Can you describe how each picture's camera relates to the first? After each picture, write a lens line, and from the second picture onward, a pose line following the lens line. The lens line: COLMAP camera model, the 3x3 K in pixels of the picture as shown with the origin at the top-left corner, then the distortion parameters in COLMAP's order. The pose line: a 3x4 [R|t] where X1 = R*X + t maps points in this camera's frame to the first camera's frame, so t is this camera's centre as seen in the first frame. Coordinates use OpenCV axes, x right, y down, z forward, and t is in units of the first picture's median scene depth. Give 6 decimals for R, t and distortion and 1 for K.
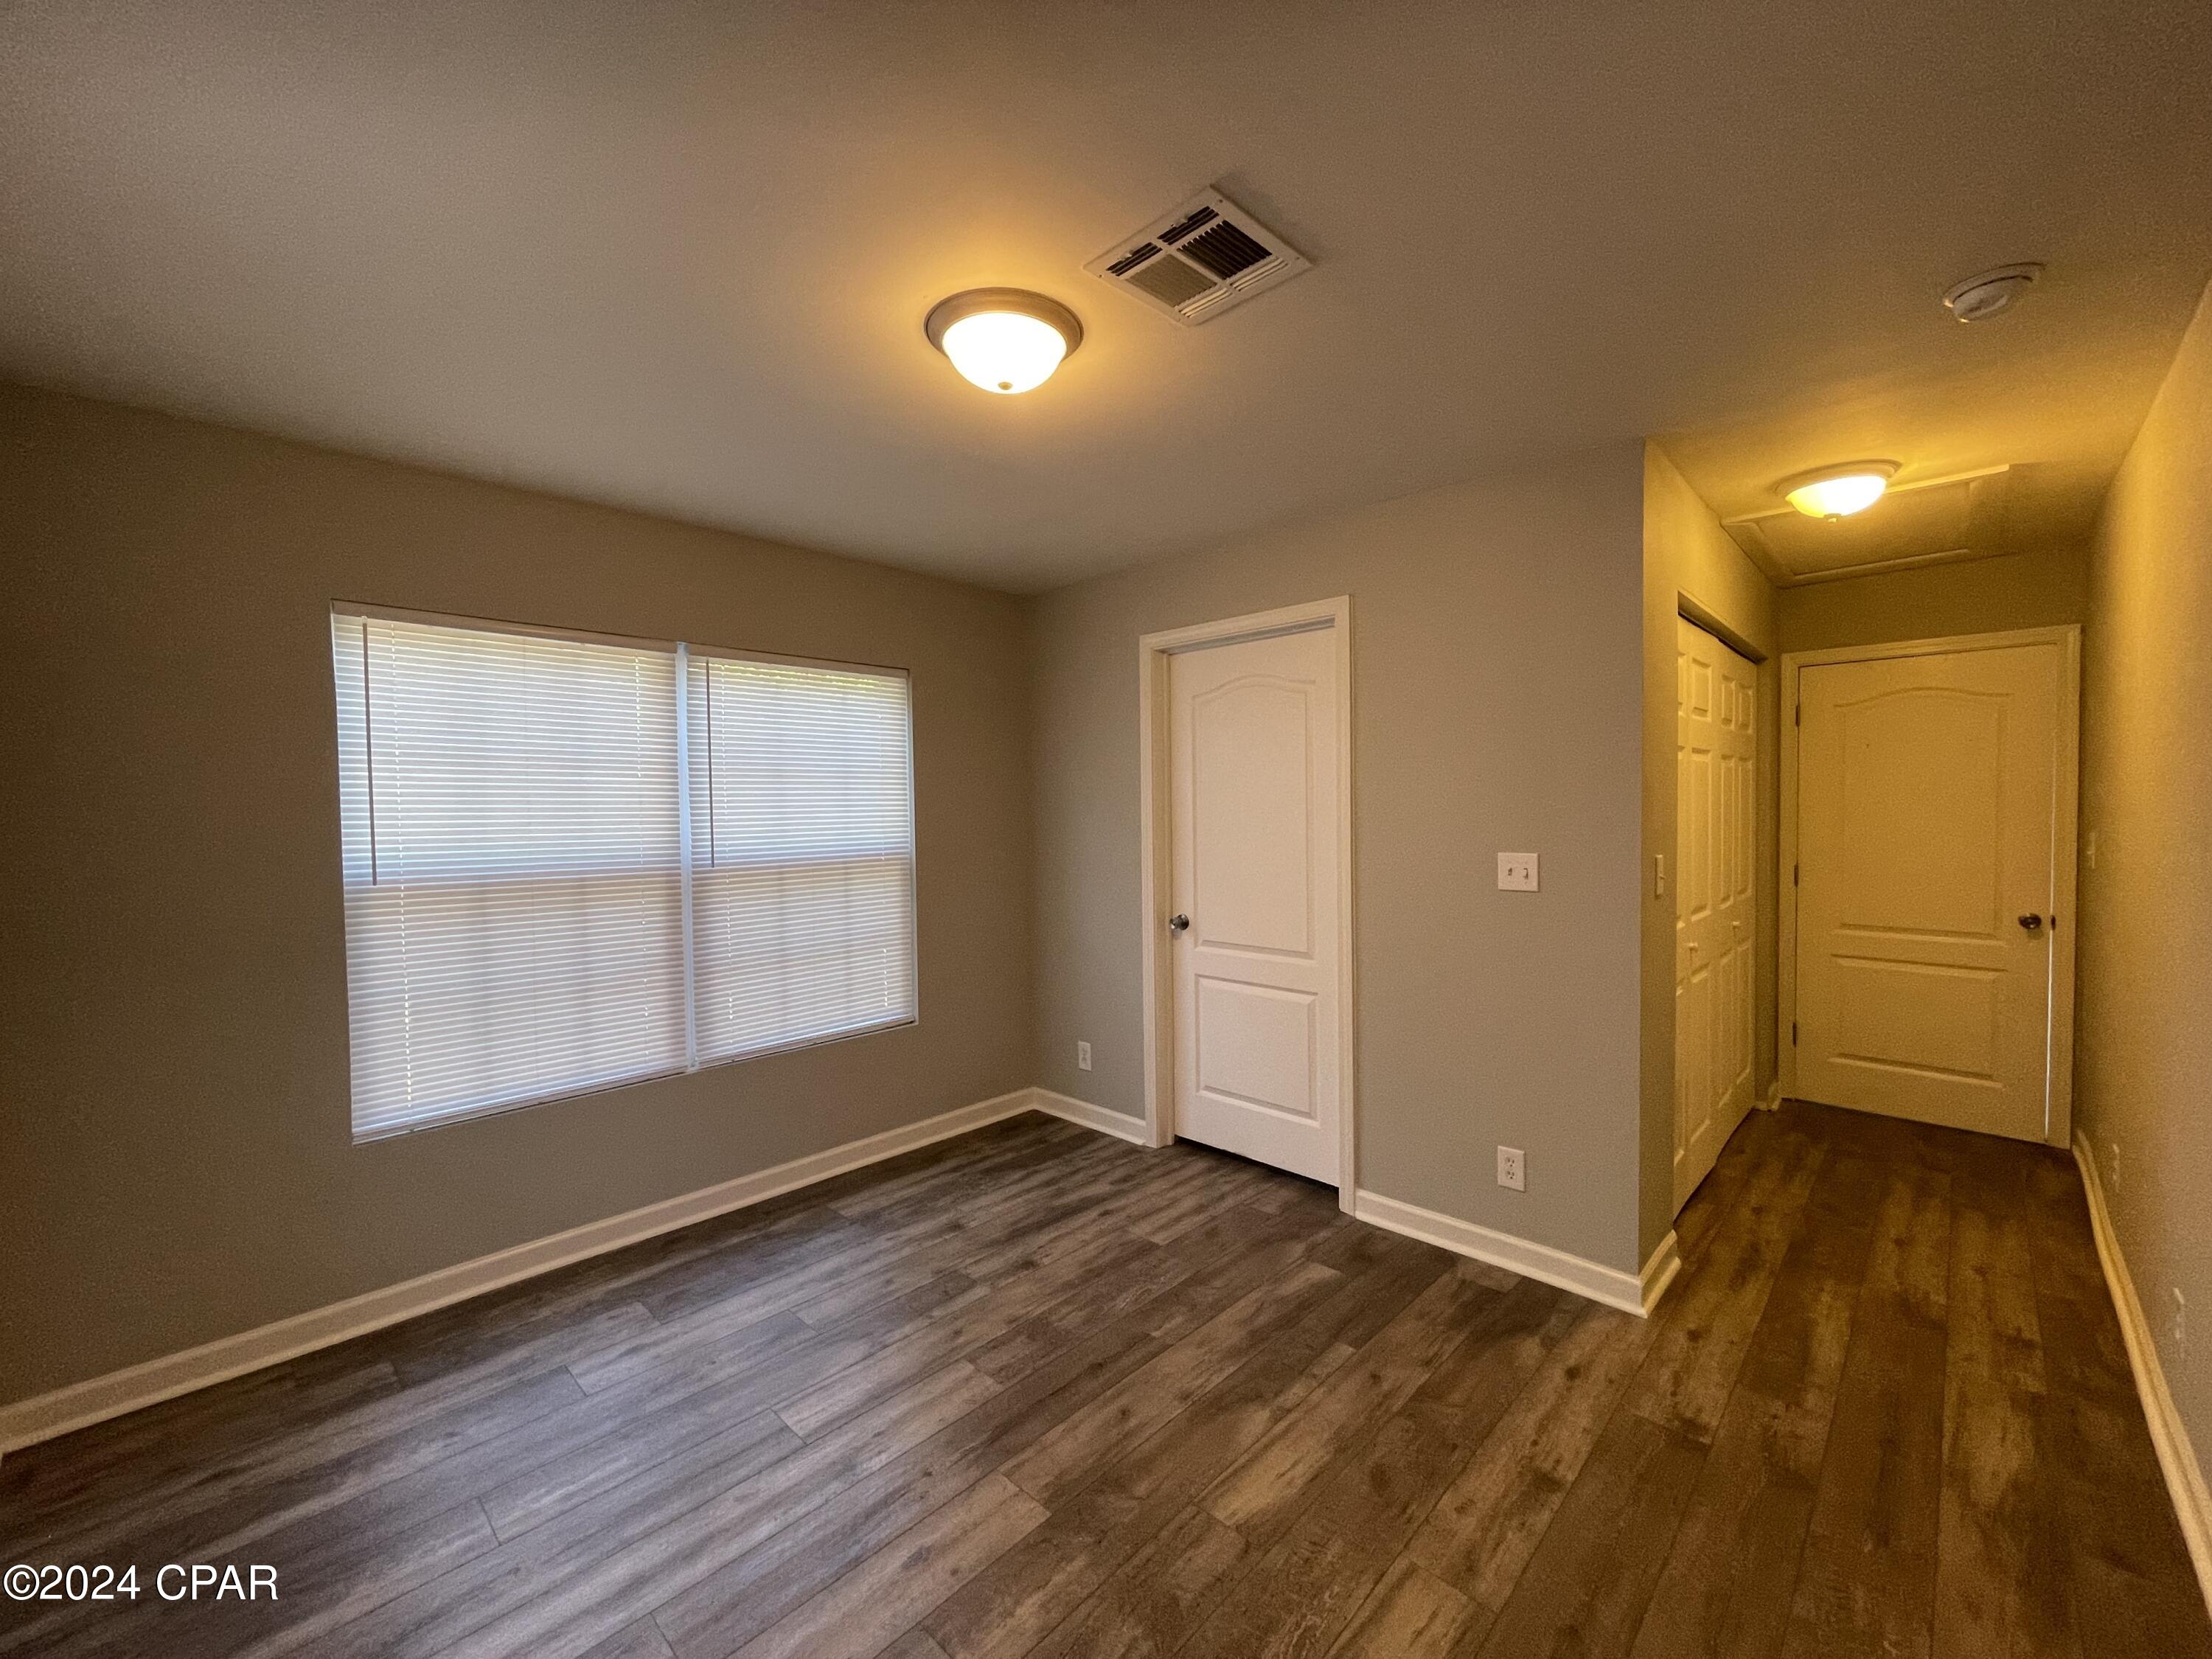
lens RADIAL K [[895.7, 0, 1122.0], [0, 895.7, 827.6], [0, 0, 1]] dist [0.003483, -0.000567]
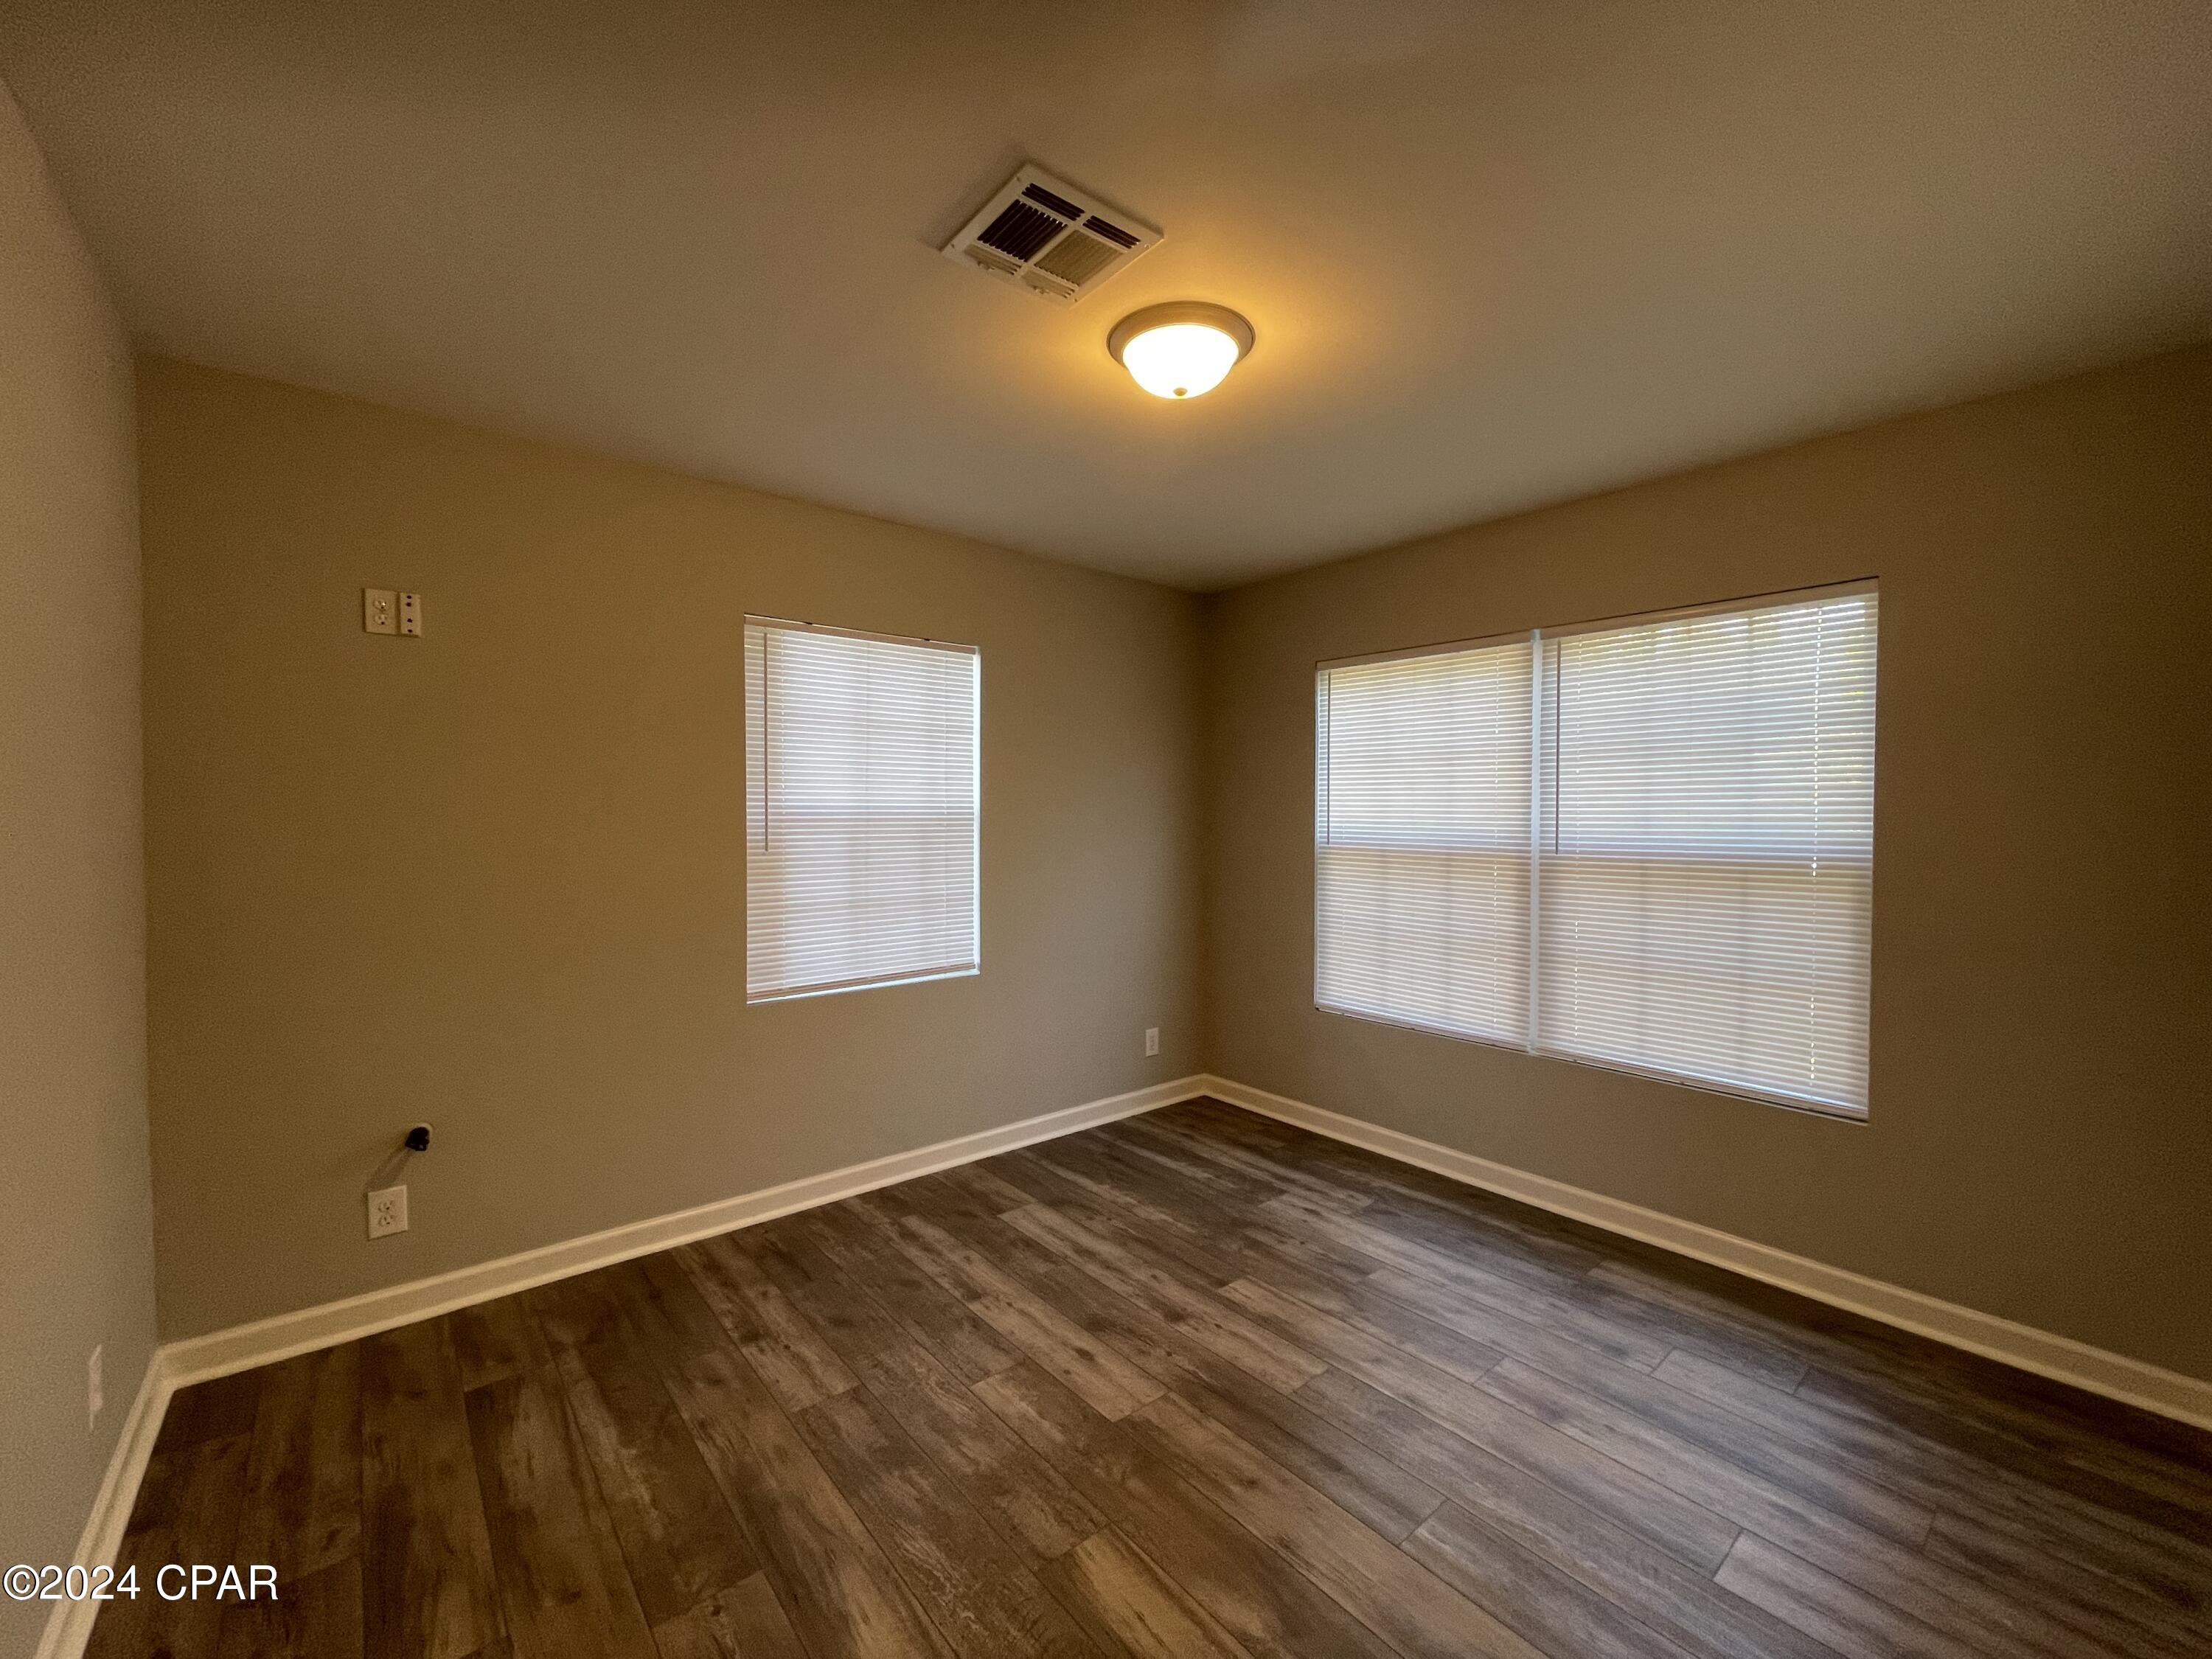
lens RADIAL K [[895.7, 0, 1088.9], [0, 895.7, 832.4], [0, 0, 1]] dist [0.003483, -0.000567]
pose [[-0.129996, 0.031321, -0.991020, 0.651990], [-0.021867, 0.999167, 0.034446, -0.001640], [0.991273, 0.026149, -0.129203, 0.710938]]
